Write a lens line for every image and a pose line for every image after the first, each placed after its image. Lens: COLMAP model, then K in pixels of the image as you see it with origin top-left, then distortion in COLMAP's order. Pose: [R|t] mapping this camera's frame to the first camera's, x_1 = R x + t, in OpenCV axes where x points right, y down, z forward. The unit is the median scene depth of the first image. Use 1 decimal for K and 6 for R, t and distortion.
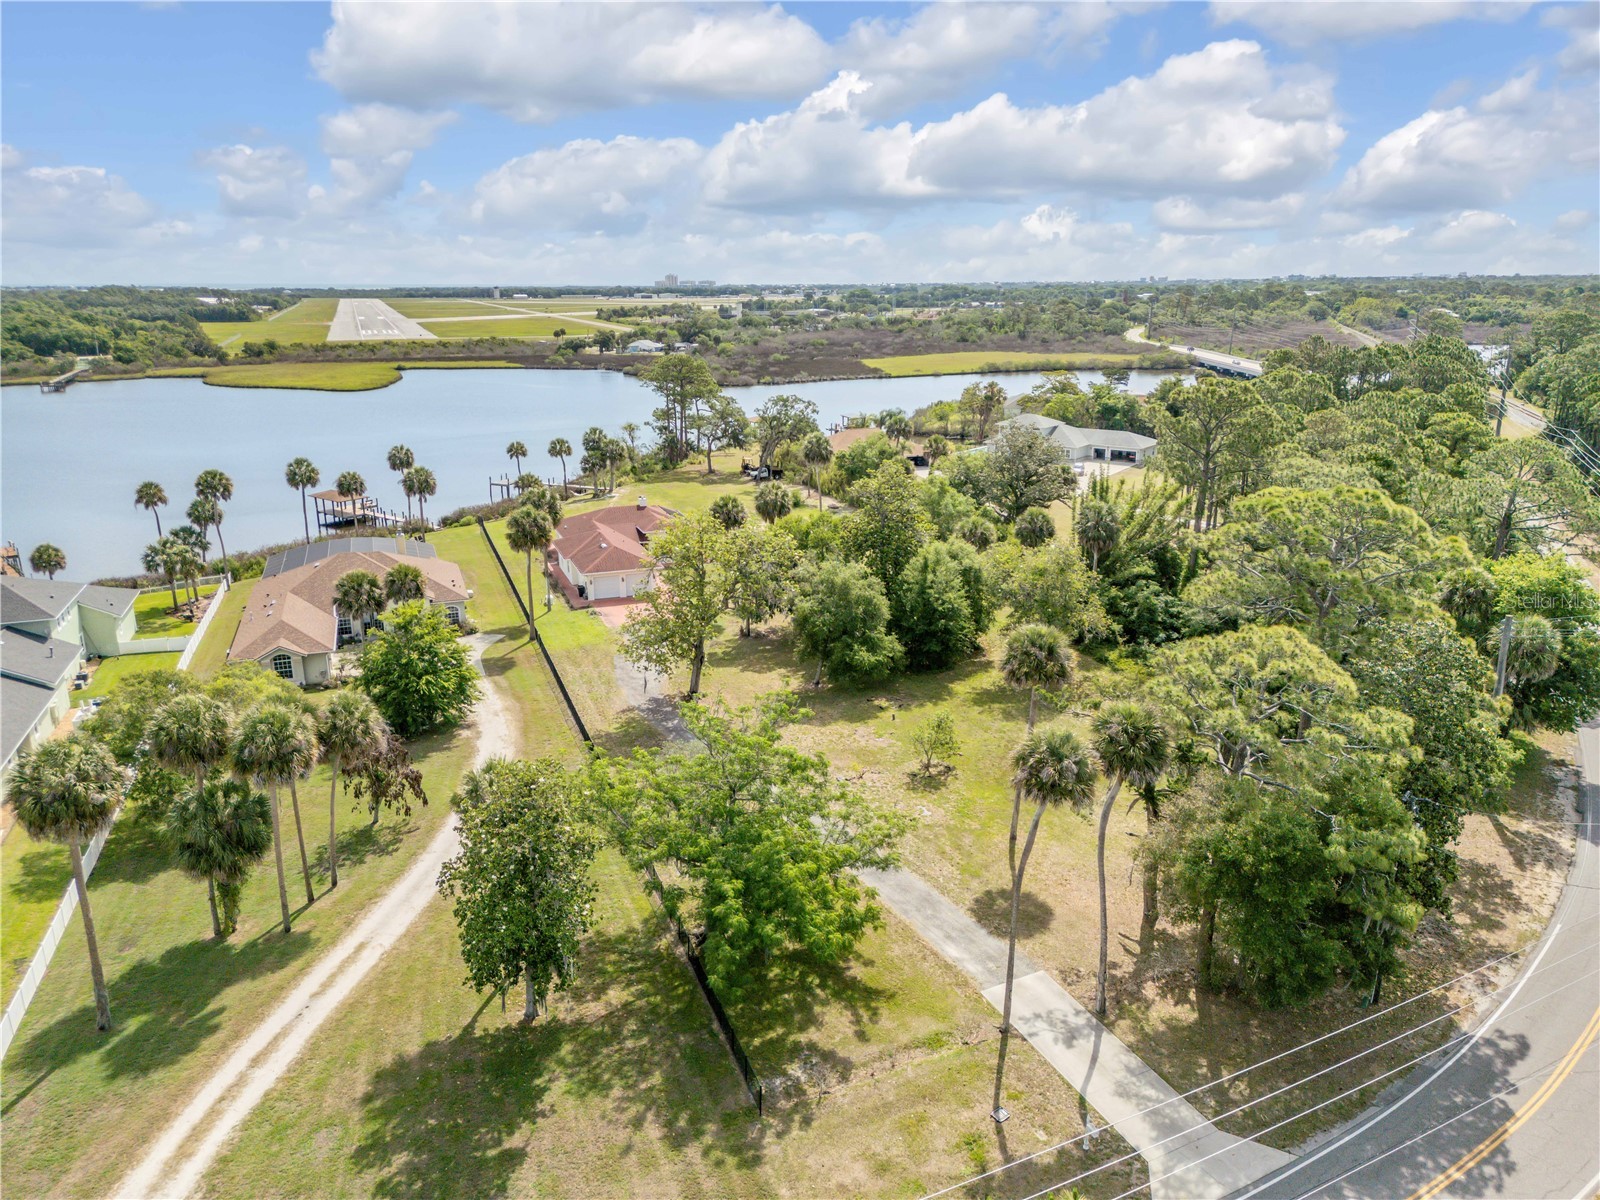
lens RADIAL K [[1121.4, 0, 799.2], [0, 1121.4, 601.0], [0, 0, 1]] dist [0.082219, -0.084938]
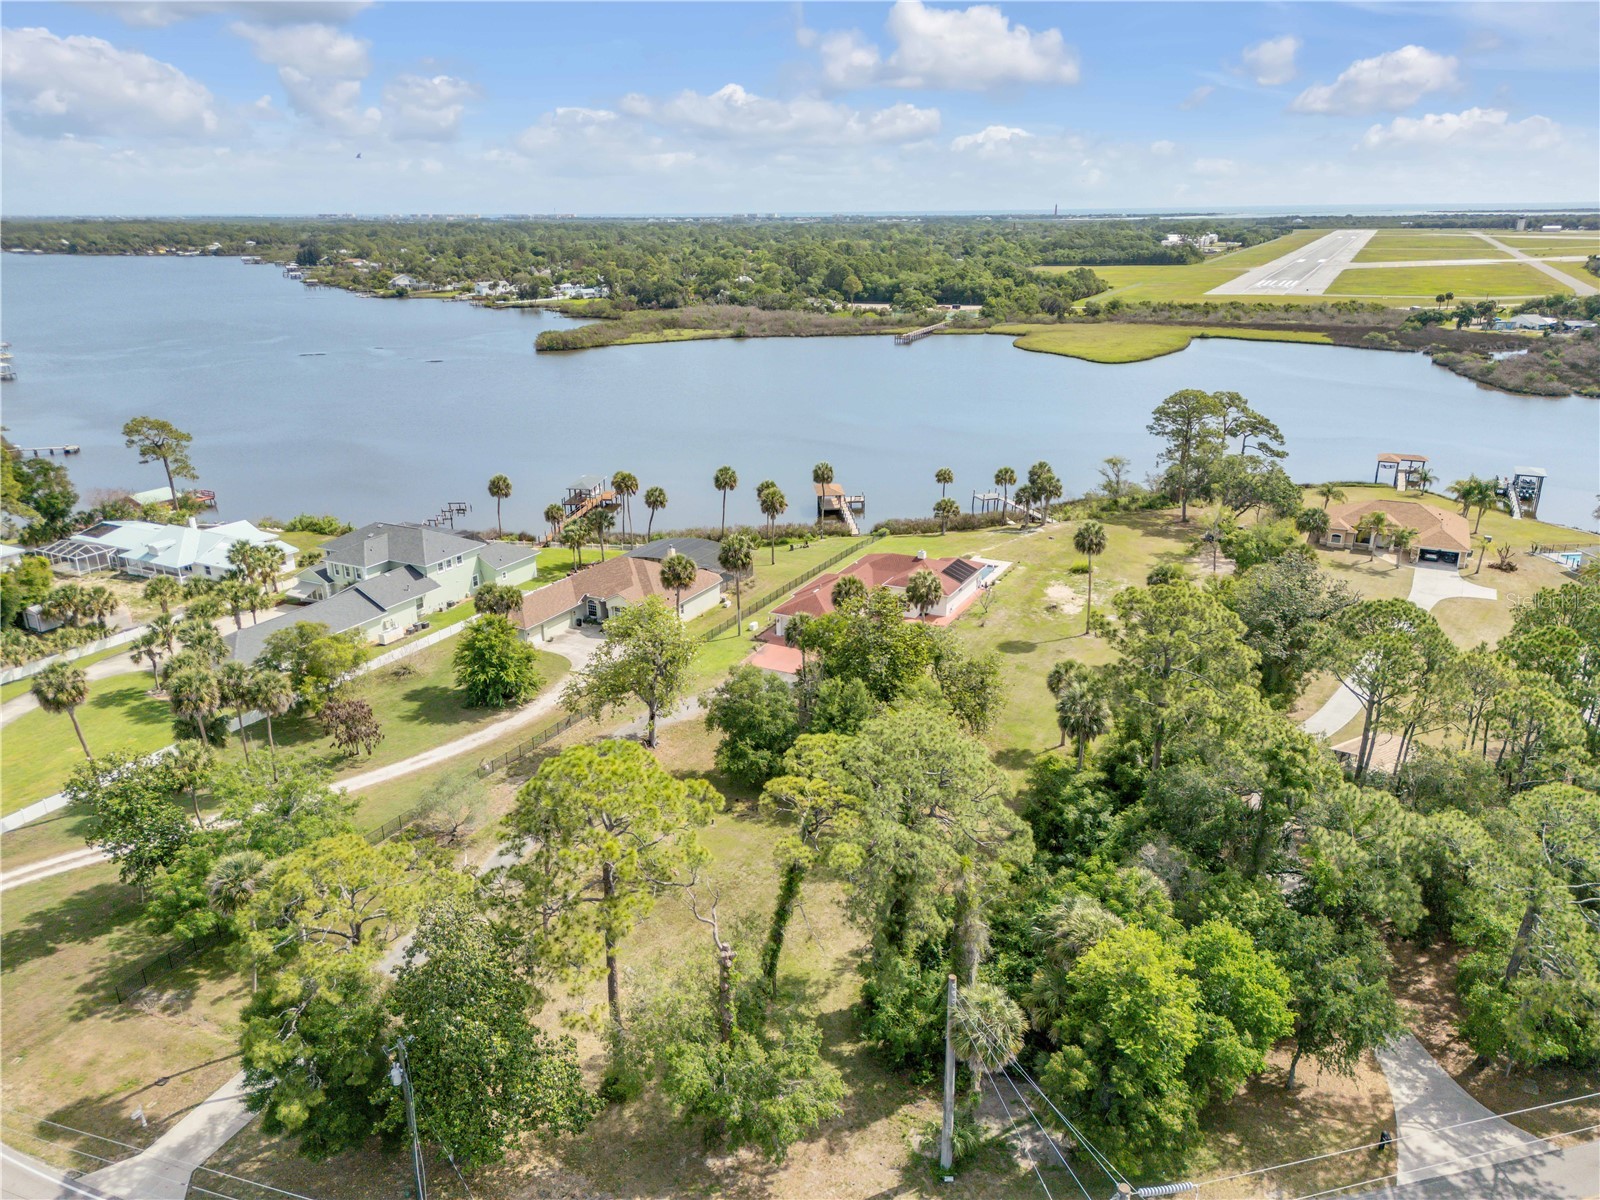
lens RADIAL K [[1121.4, 0, 799.2], [0, 1121.4, 601.0], [0, 0, 1]] dist [0.082219, -0.084938]
pose [[0.674836, 0.241958, -0.697175, 0.415571], [-0.197398, 0.969482, 0.145391, -0.137608], [0.711077, 0.039506, 0.702003, 0.131378]]
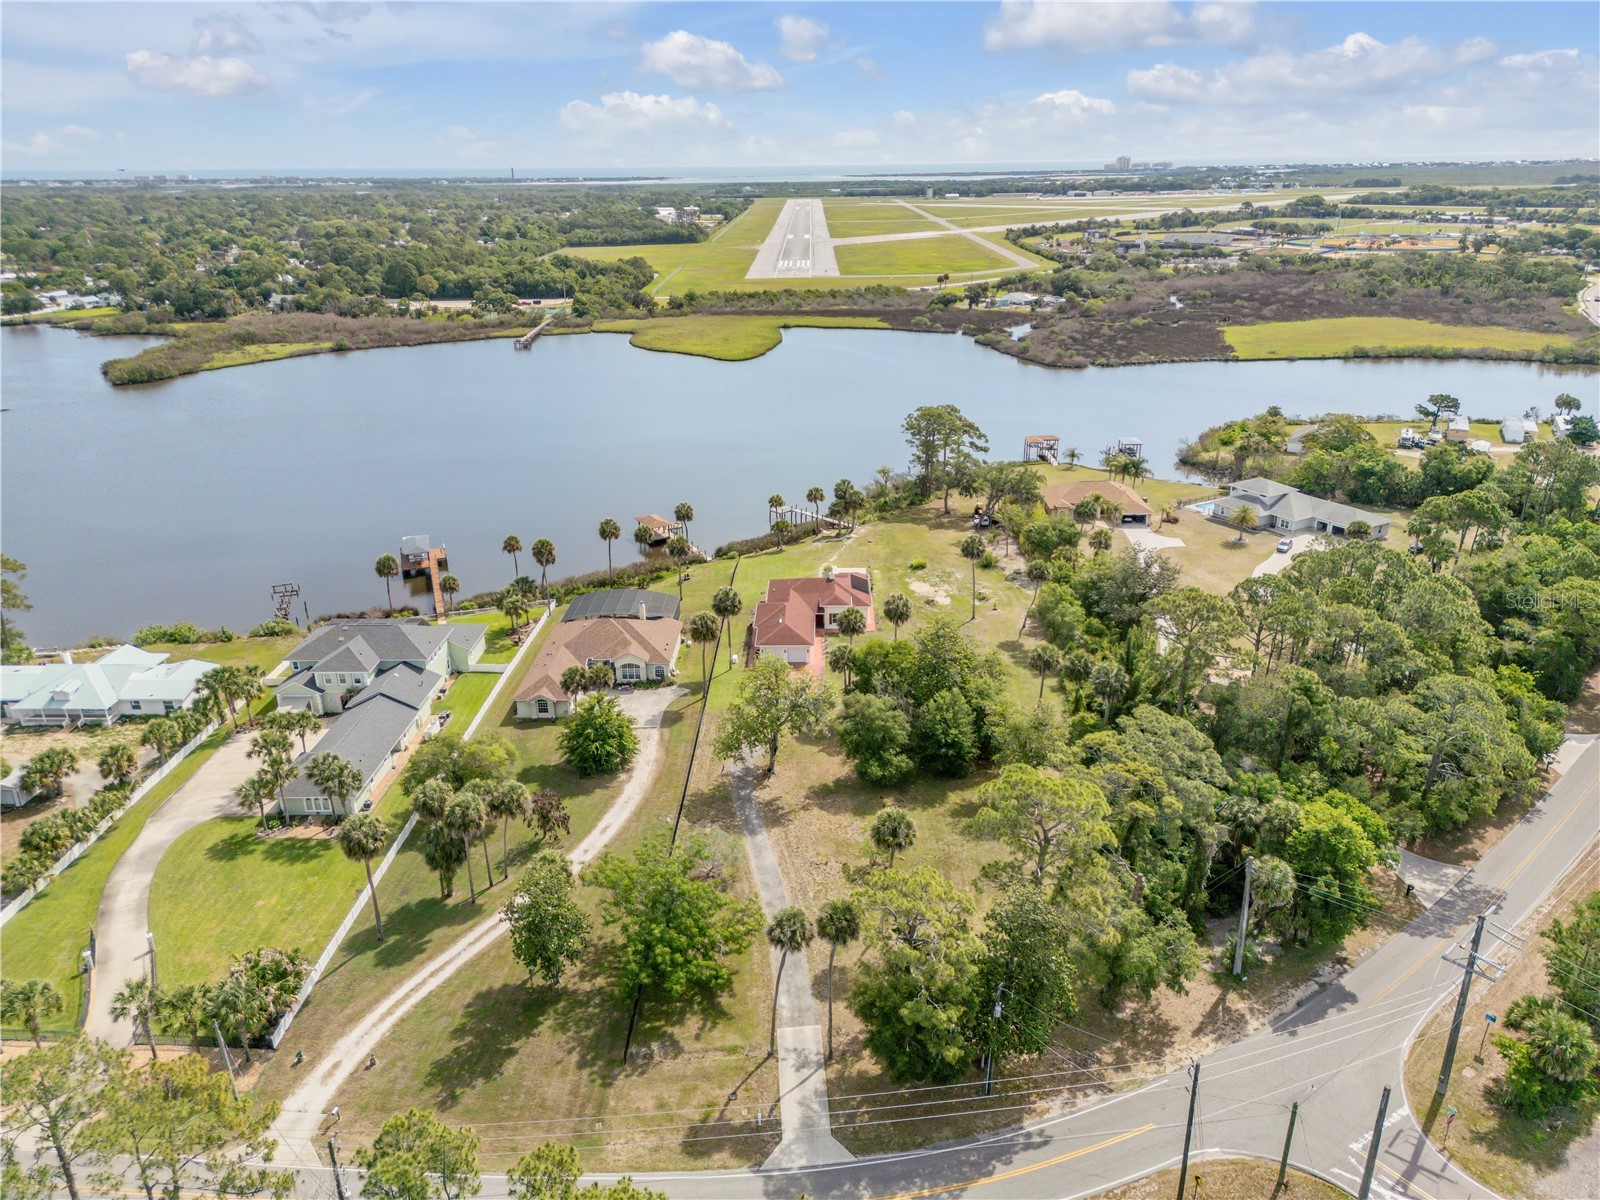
lens RADIAL K [[1121.4, 0, 799.2], [0, 1121.4, 601.0], [0, 0, 1]] dist [0.082219, -0.084938]
pose [[0.930616, 0.127711, -0.342992, 0.214526], [-0.093784, 0.989066, 0.113814, -0.158354], [0.353777, -0.073750, 0.932418, -0.181974]]
